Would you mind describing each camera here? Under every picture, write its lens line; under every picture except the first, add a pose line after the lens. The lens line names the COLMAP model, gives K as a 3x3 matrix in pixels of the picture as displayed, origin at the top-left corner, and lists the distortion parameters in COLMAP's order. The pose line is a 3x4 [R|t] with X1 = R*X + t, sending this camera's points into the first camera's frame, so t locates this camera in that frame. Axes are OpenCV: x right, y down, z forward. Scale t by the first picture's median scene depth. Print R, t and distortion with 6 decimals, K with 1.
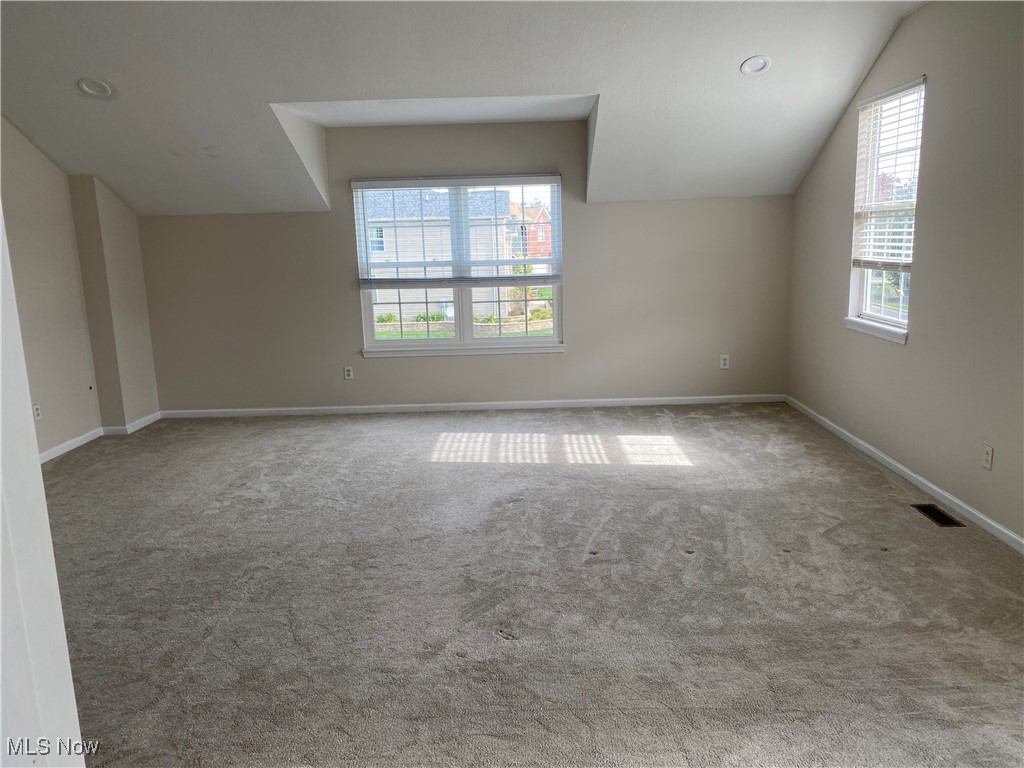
lens RADIAL K [[798.9, 0, 514.1], [0, 798.9, 369.4], [0, 0, 1]] dist [0.038657, -0.003835]
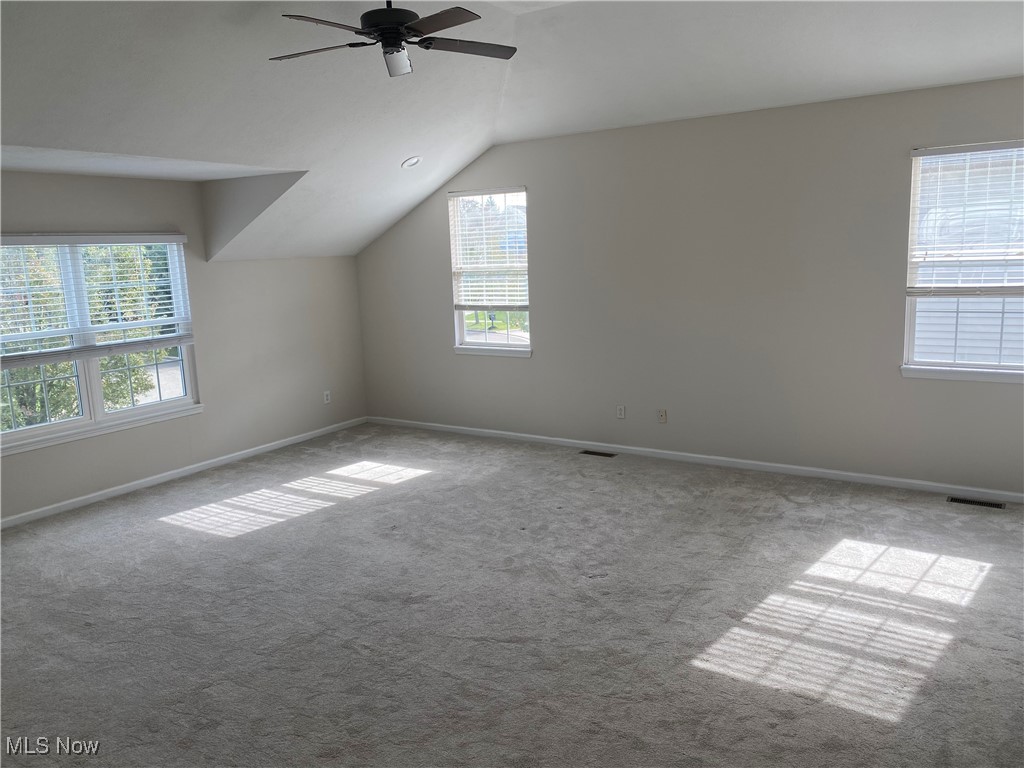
lens RADIAL K [[780.5, 0, 512.8], [0, 780.5, 389.0], [0, 0, 1]] dist [0.106642, -0.156171]
pose [[0.558440, -0.154962, 0.814943, -0.671861], [0.169902, 0.982937, 0.070480, -0.072803], [-0.811959, 0.099102, 0.575240, 0.150731]]
